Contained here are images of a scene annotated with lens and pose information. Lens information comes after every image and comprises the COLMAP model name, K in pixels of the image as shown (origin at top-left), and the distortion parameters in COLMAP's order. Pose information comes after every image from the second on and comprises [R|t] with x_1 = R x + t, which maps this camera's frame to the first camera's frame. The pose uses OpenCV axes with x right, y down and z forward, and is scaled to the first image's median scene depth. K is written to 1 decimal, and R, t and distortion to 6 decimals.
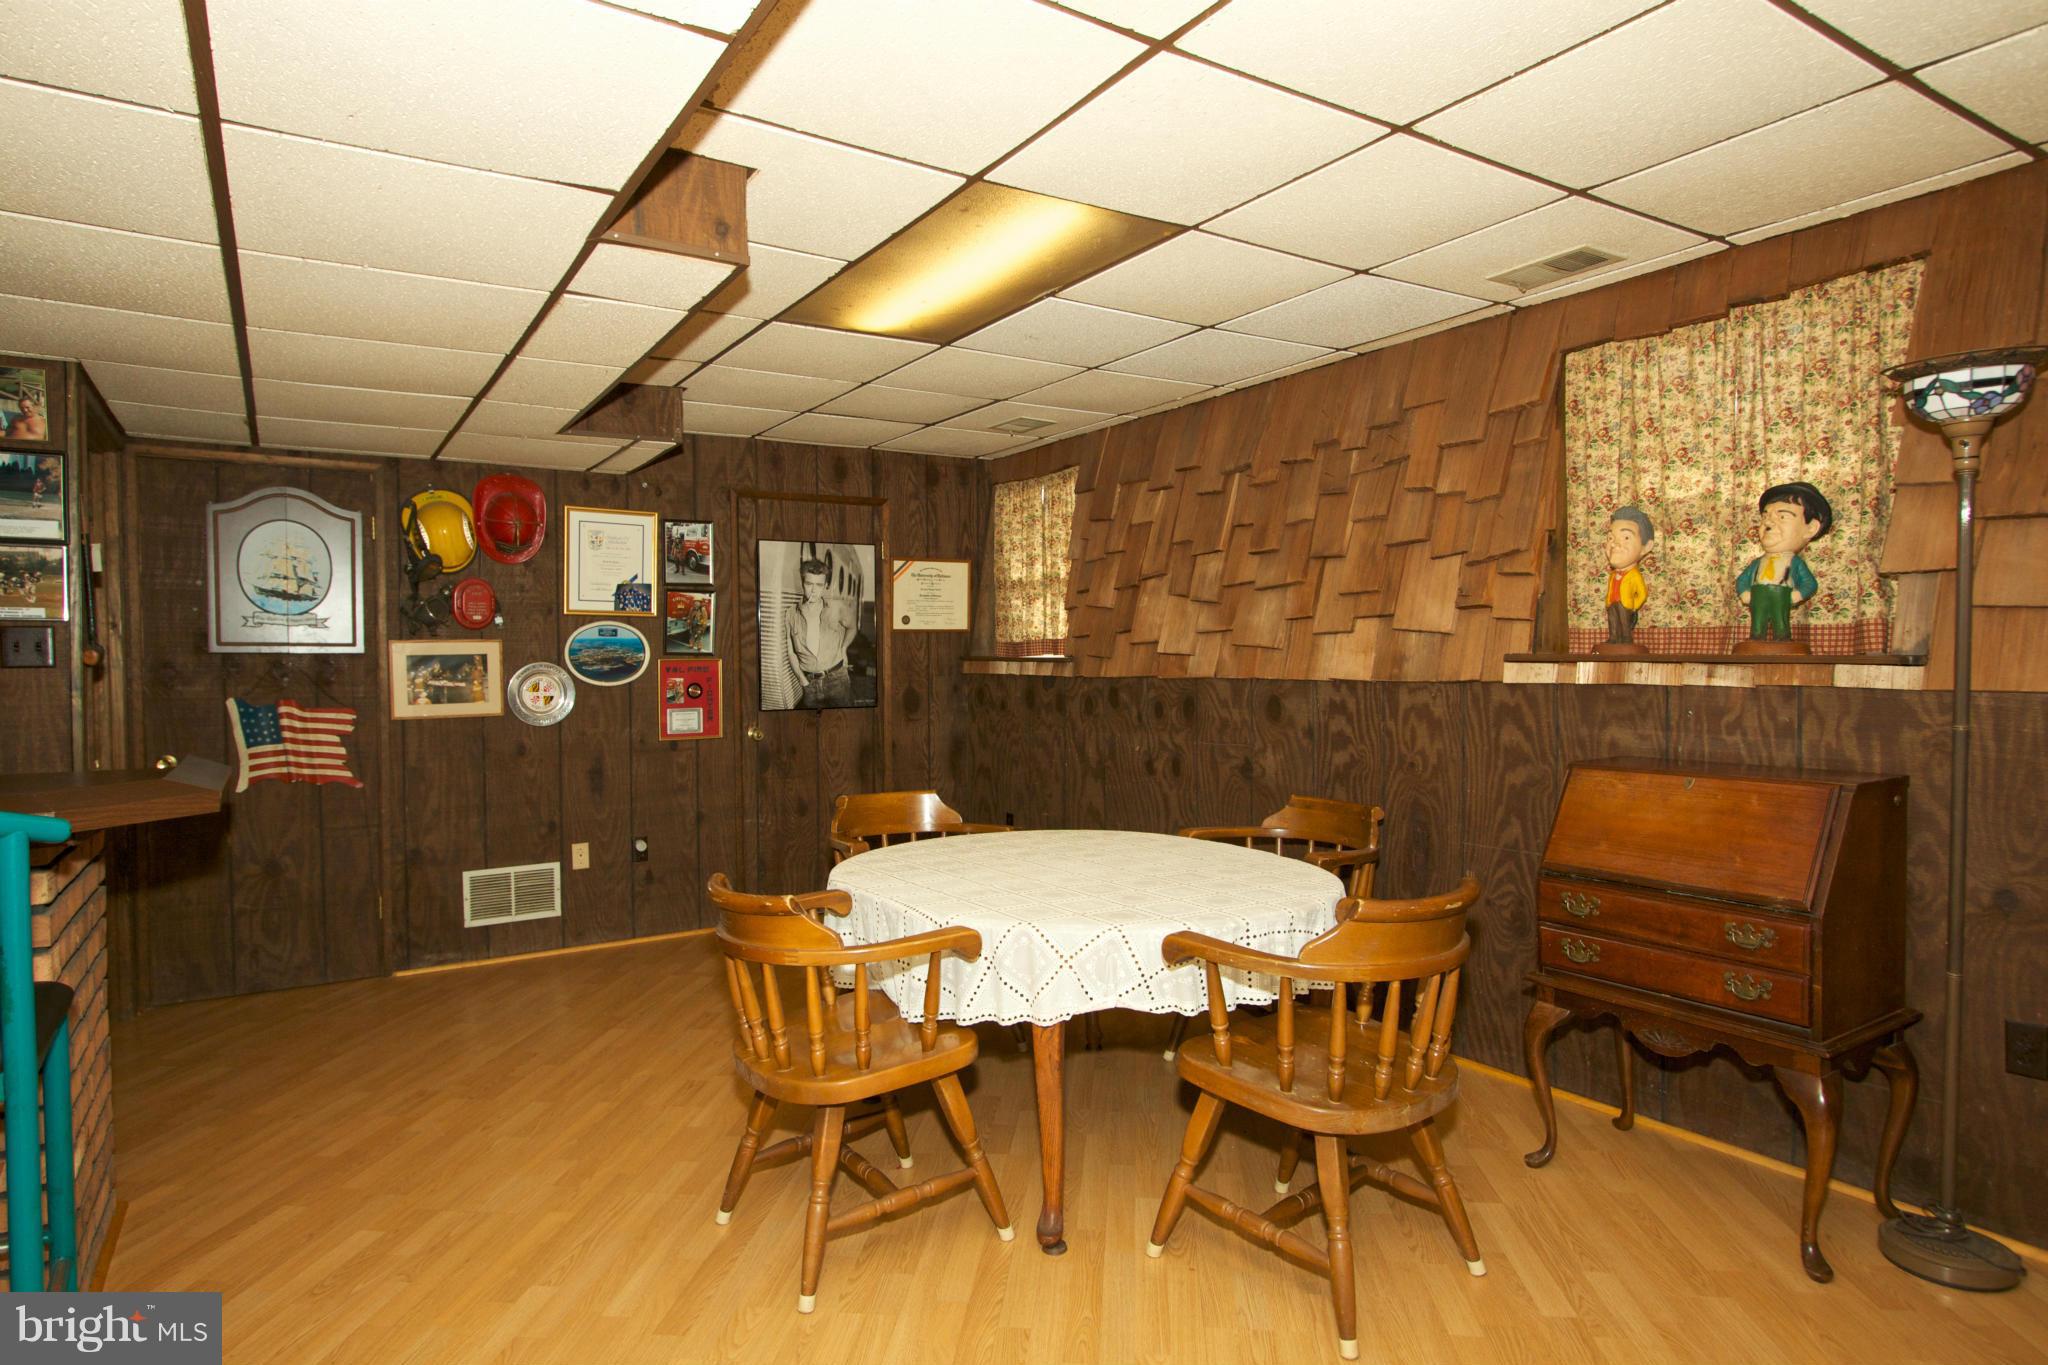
lens RADIAL K [[1123.0, 0, 1024.0], [0, 1123.0, 682.5], [0, 0, 1]] dist [0.001566, 0.000216]
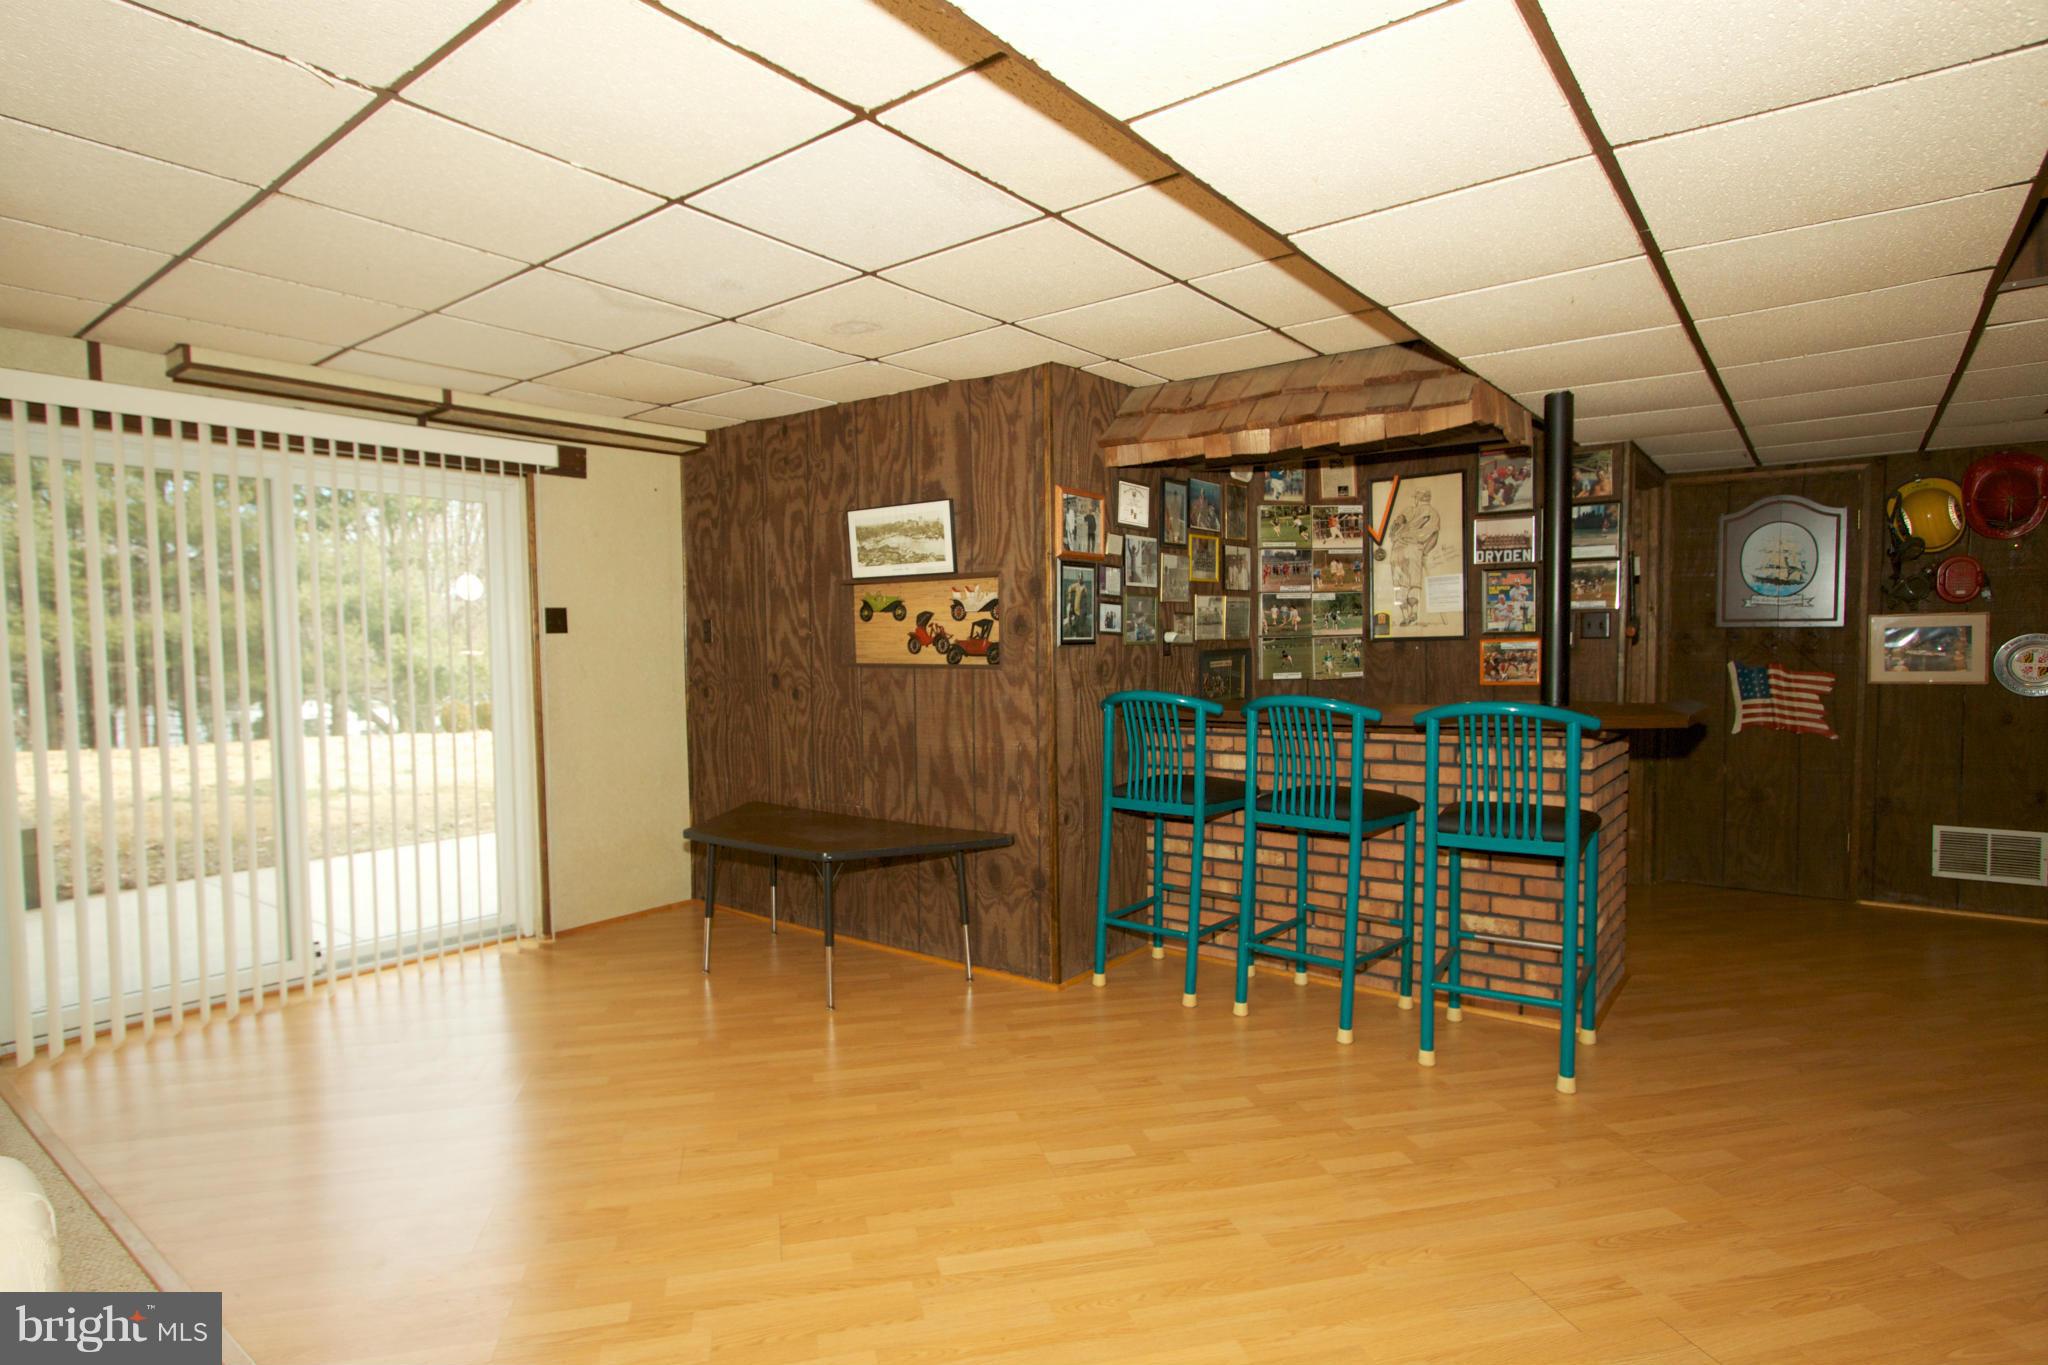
lens RADIAL K [[956.4, 0, 995.6], [0, 956.4, 693.1], [0, 0, 1]] dist [-0.012078, 0.000512]
pose [[0.271500, 0.055425, -0.960841, 0.134354], [-0.012815, 0.998460, 0.053973, 0.001732], [0.962353, -0.002340, 0.271792, -0.134836]]
